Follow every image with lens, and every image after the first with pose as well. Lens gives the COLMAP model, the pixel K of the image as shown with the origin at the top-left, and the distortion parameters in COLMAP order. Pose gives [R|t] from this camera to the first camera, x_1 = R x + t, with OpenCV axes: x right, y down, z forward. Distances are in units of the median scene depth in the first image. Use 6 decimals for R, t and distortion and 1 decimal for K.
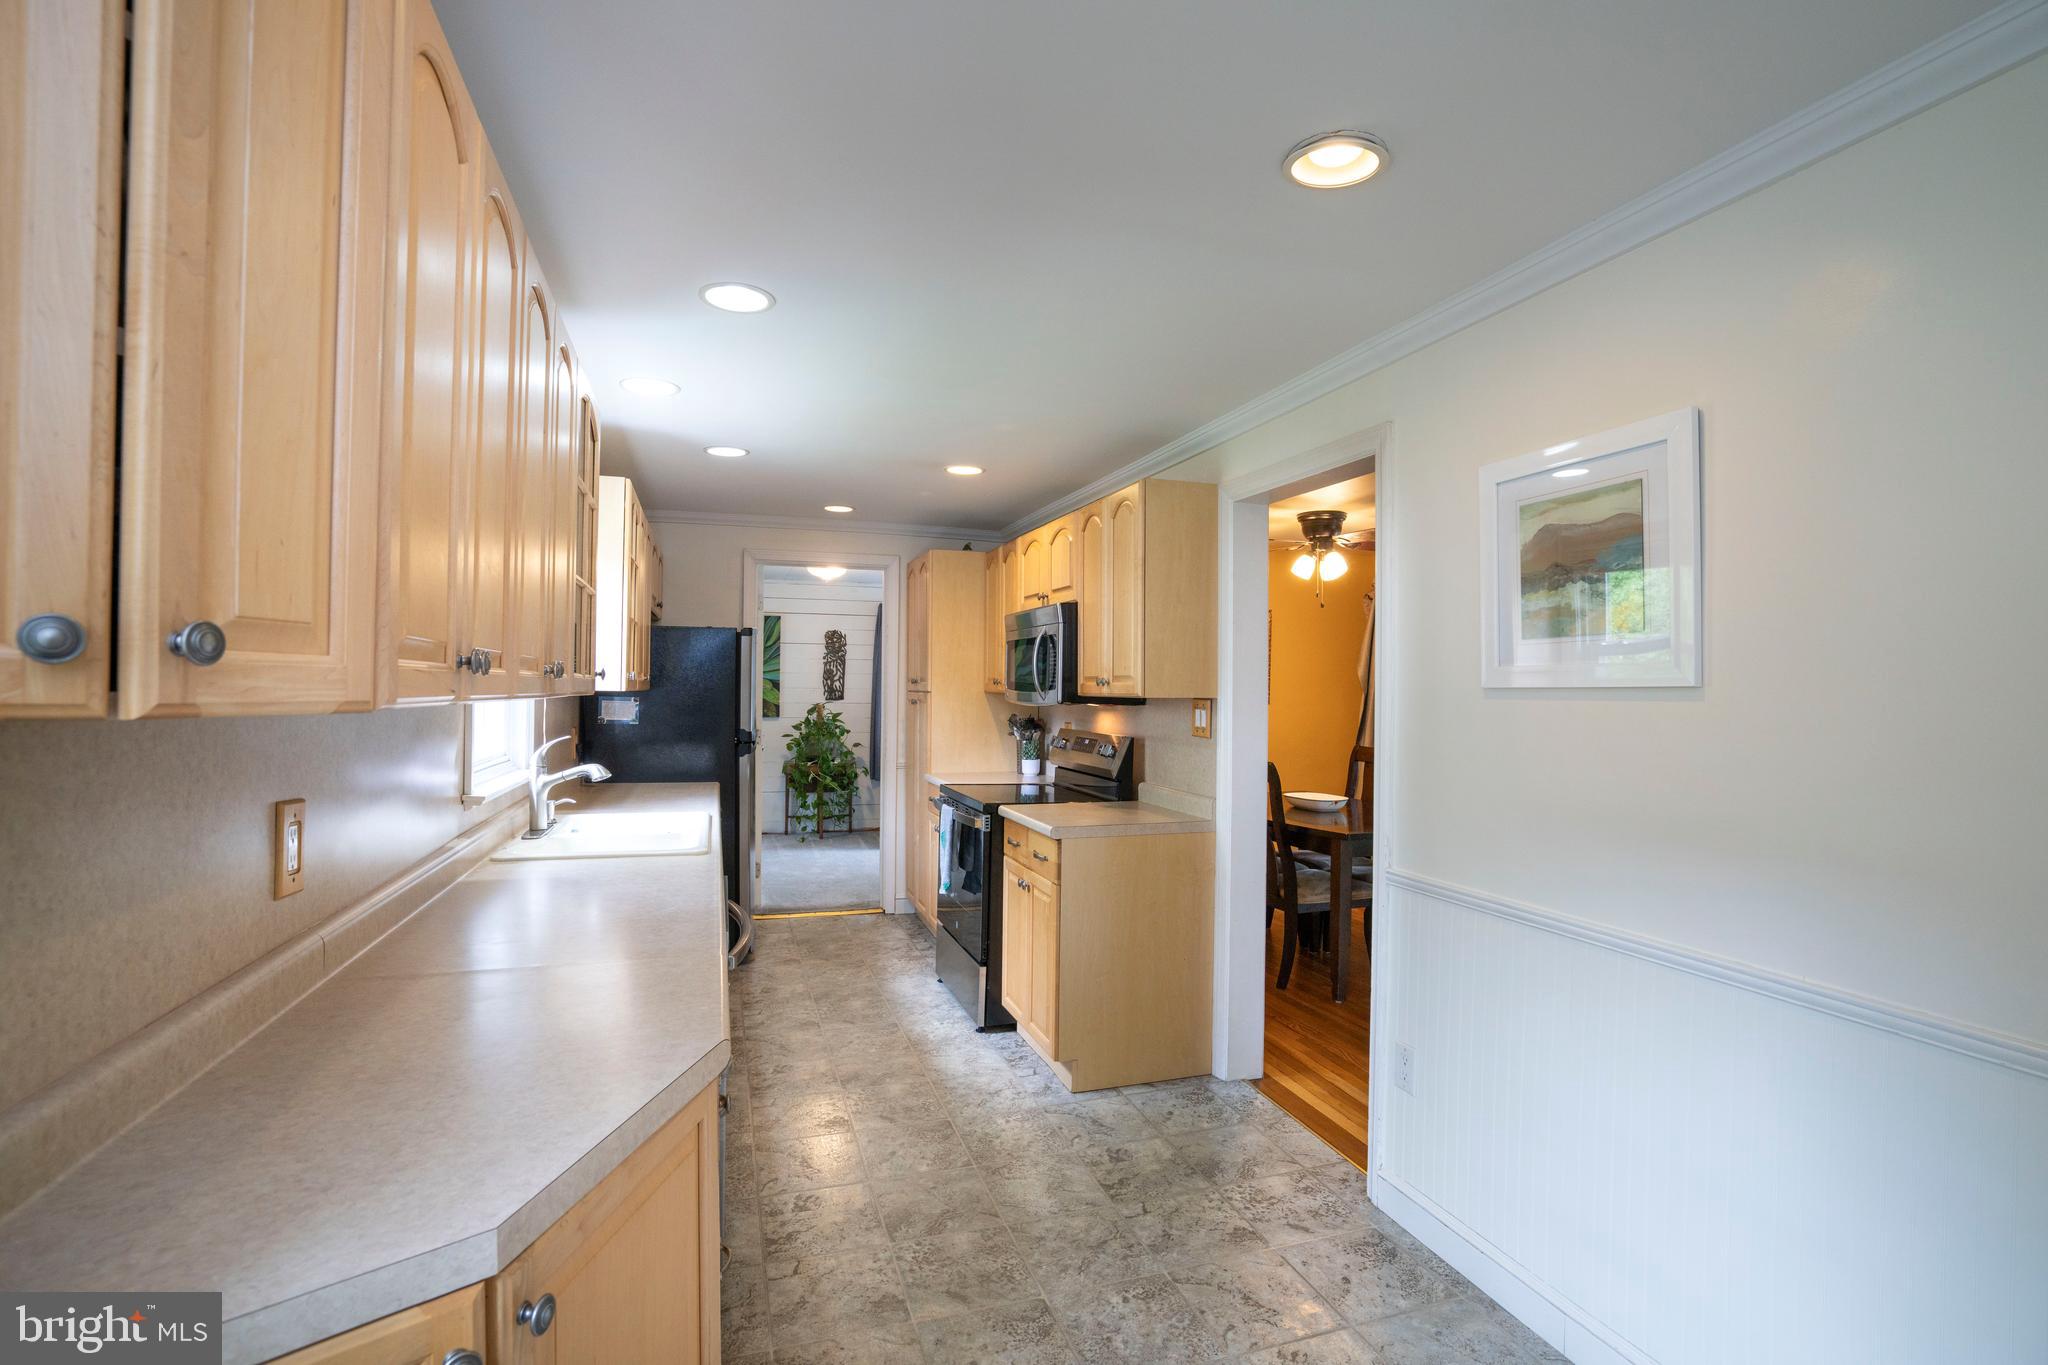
lens RADIAL K [[949.5, 0, 1028.4], [0, 949.5, 687.9], [0, 0, 1]] dist [-0.055005, 0.020825]
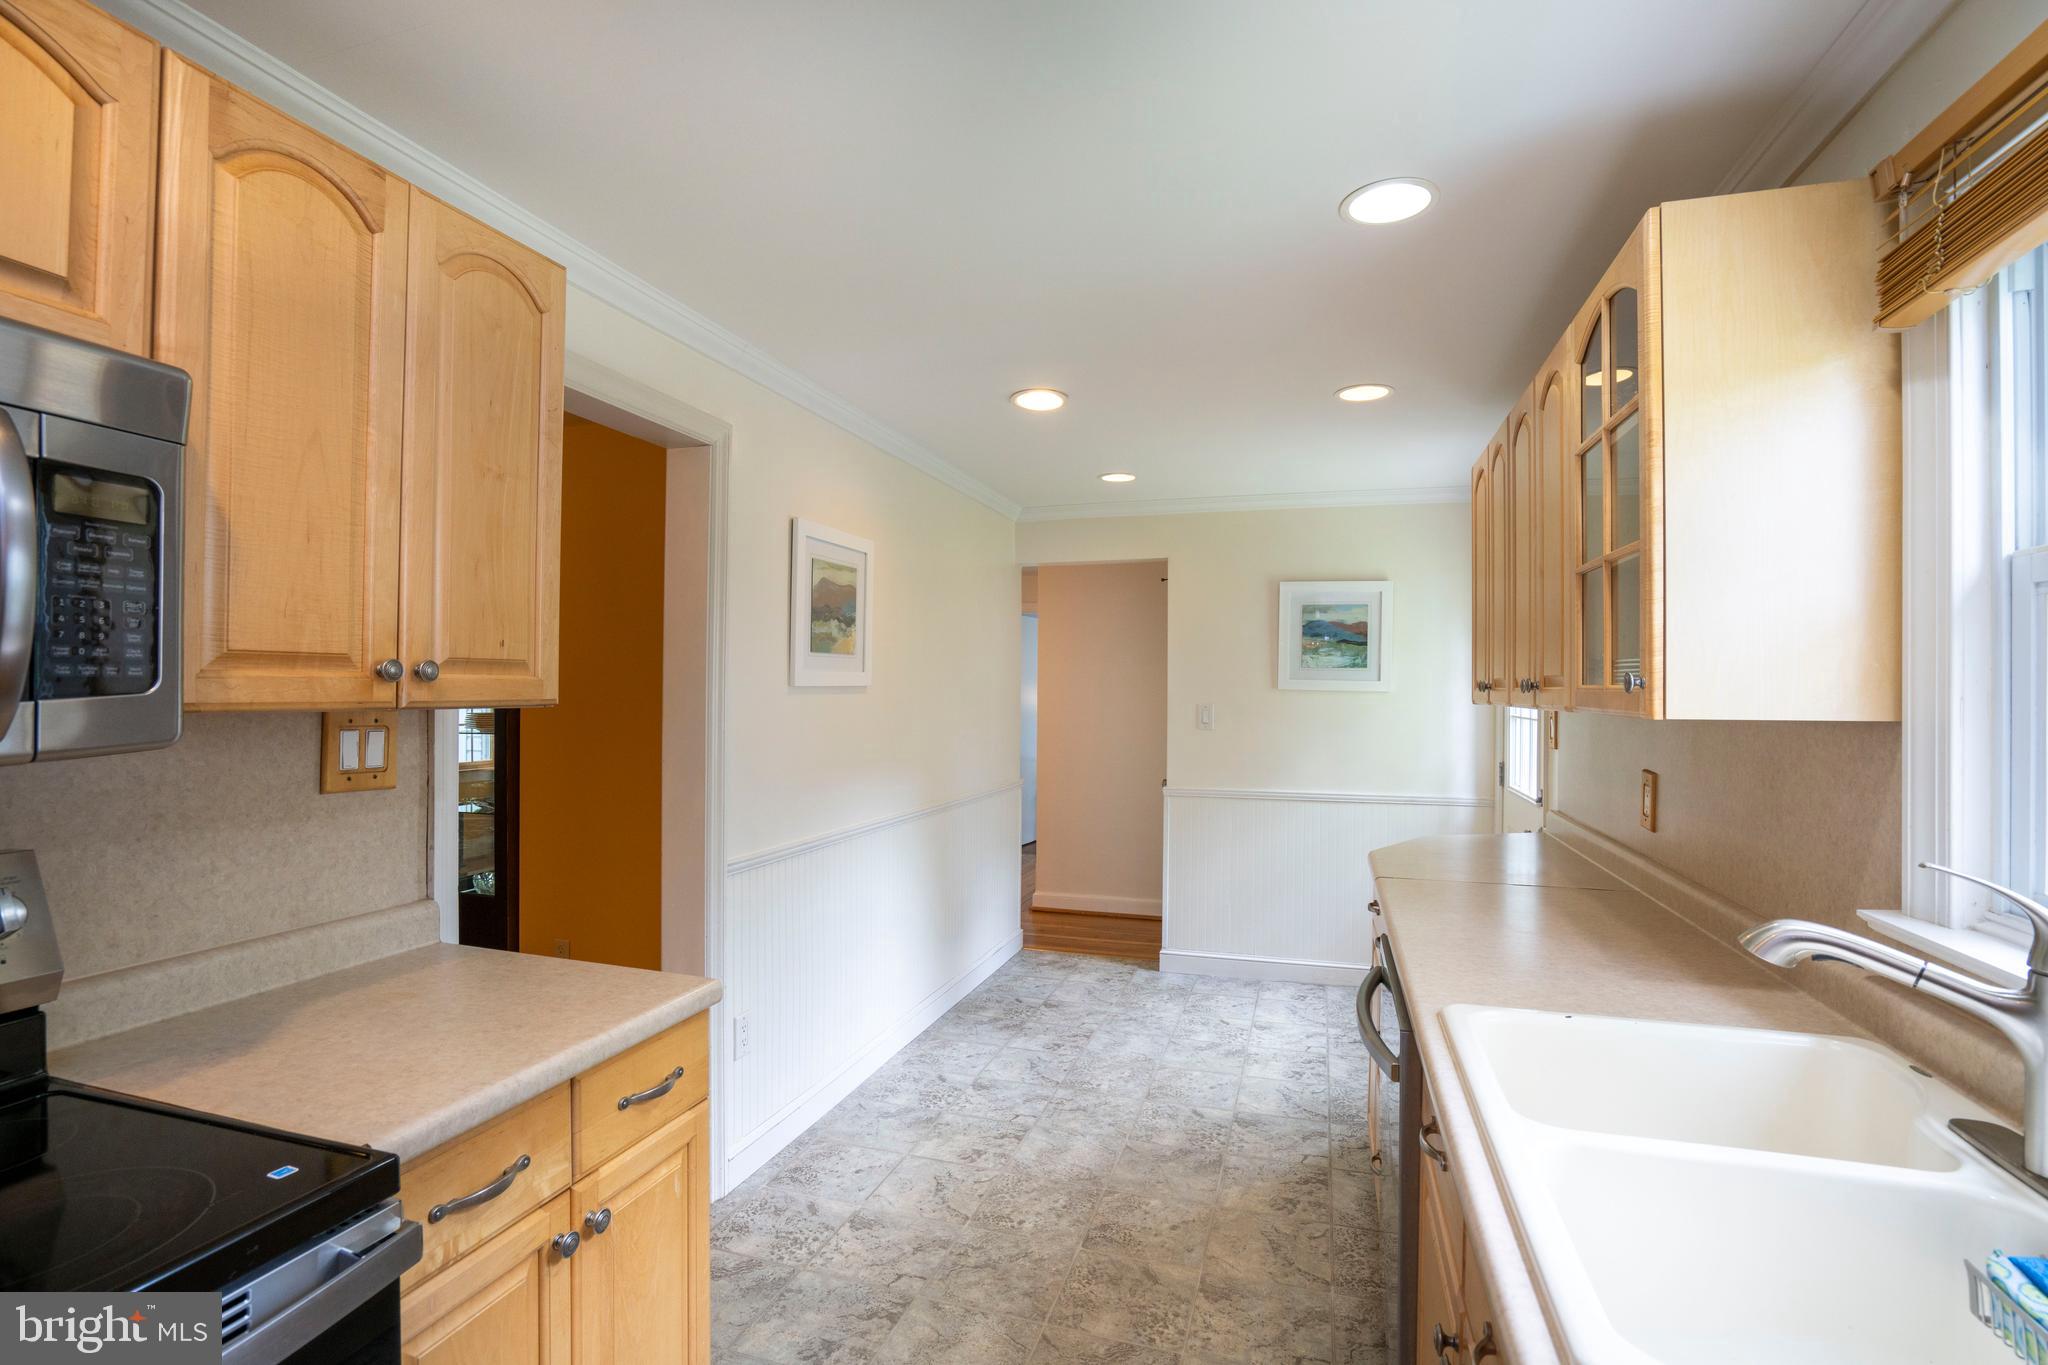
lens RADIAL K [[949.5, 0, 1012.5], [0, 949.5, 680.2], [0, 0, 1]] dist [-0.055005, 0.020825]
pose [[-0.804717, -0.011379, 0.593550, -0.270176], [-0.016871, 0.999851, -0.003705, -0.004336], [-0.593419, -0.012995, -0.804789, 0.929269]]
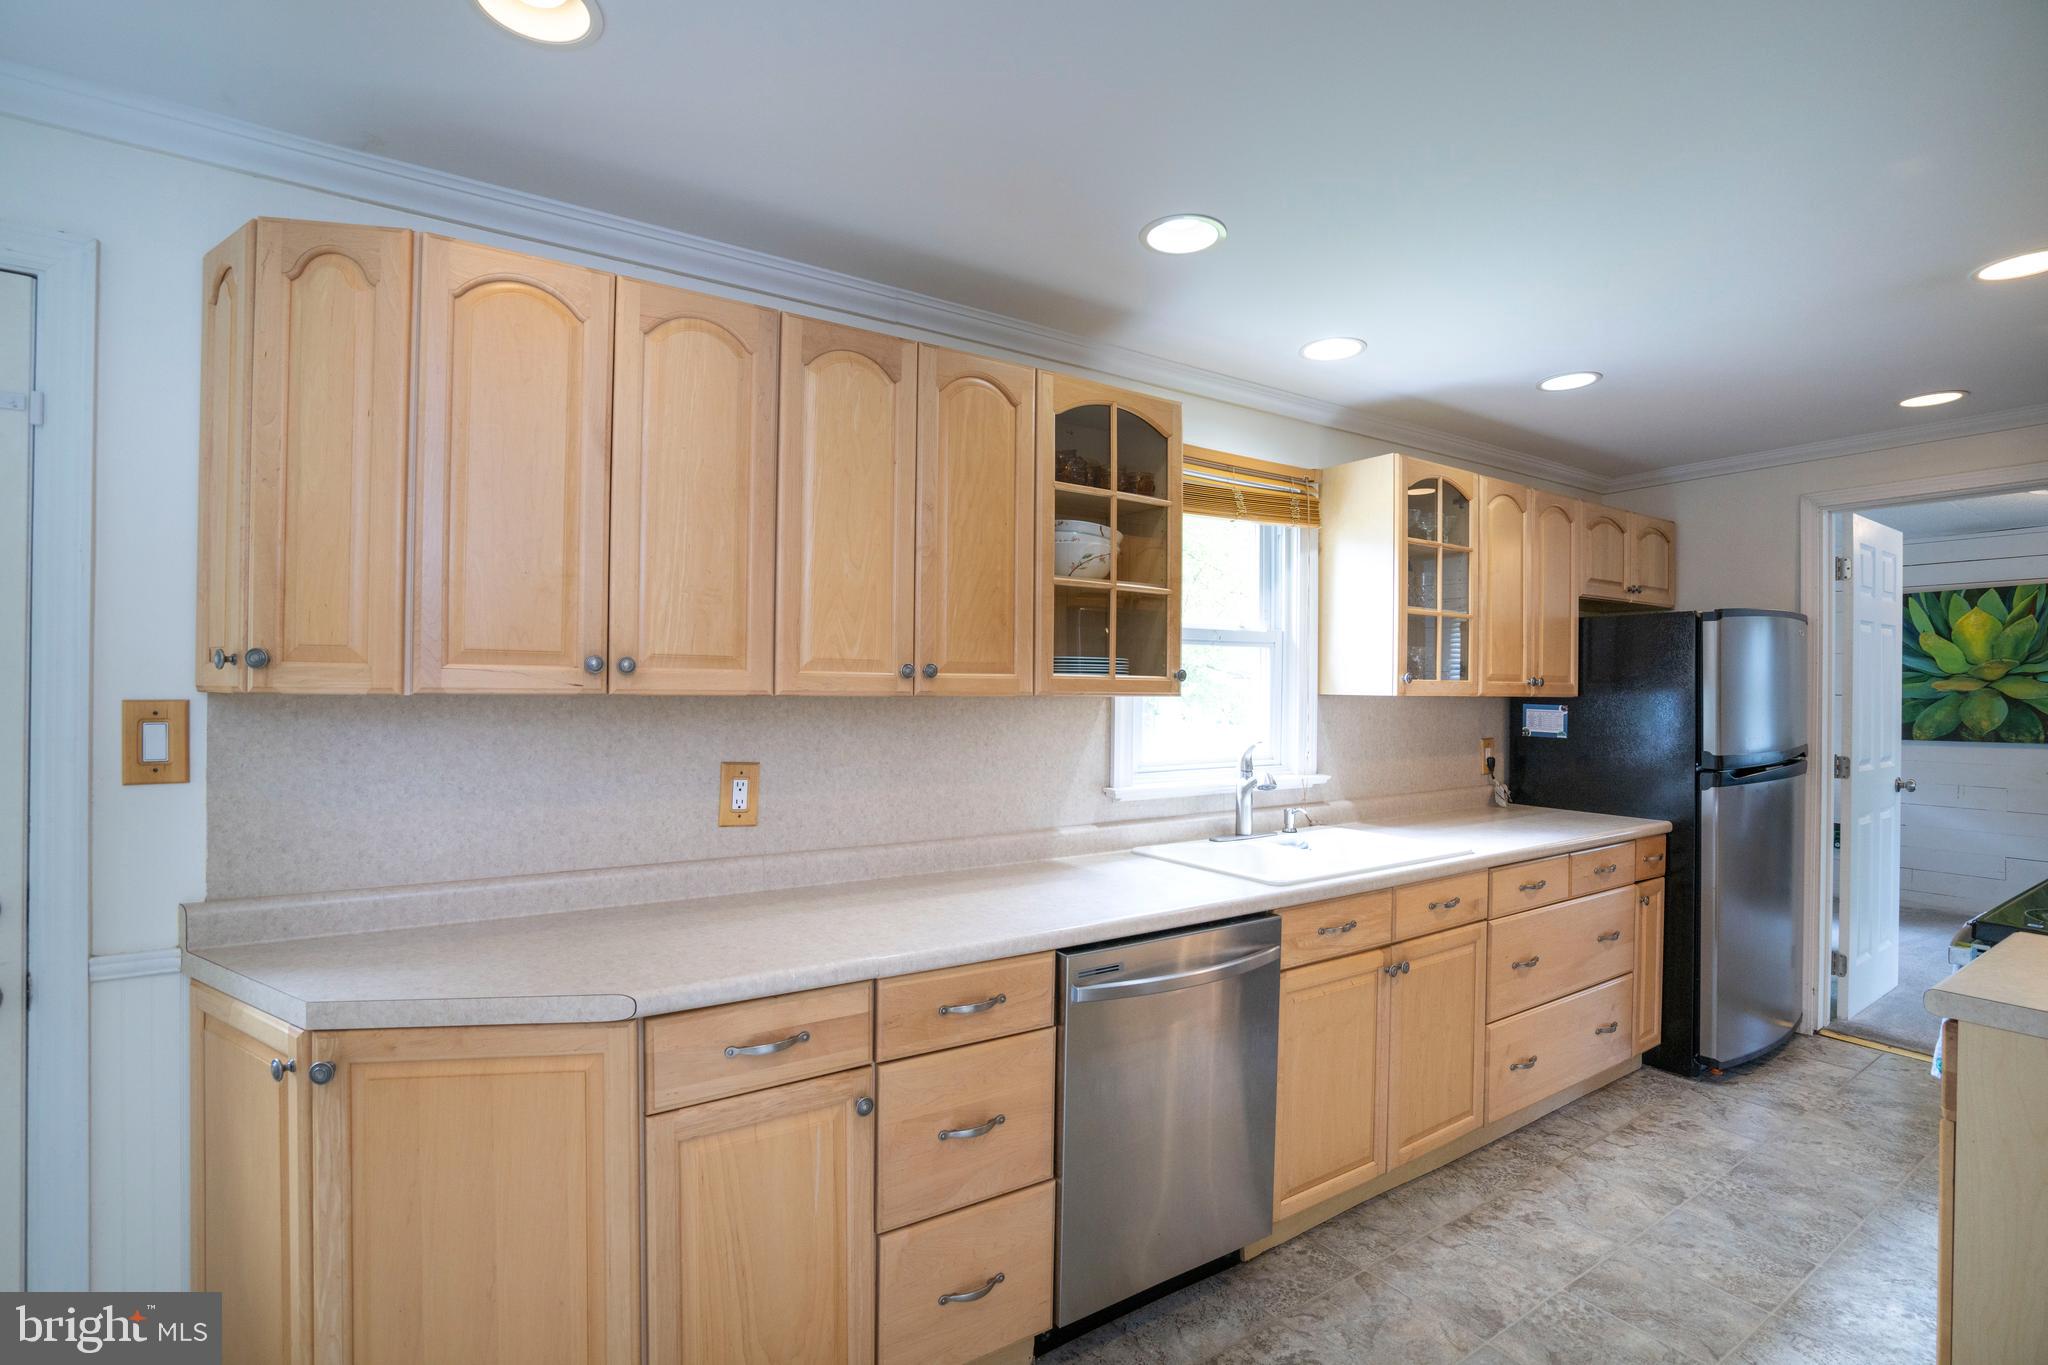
lens RADIAL K [[949.5, 0, 1020.9], [0, 949.5, 680.5], [0, 0, 1]] dist [-0.055005, 0.020825]
pose [[0.260546, -0.017457, -0.965304, 0.247404], [-0.003913, 0.999809, -0.019137, 0.005477], [0.965453, 0.008763, 0.260428, 0.324660]]
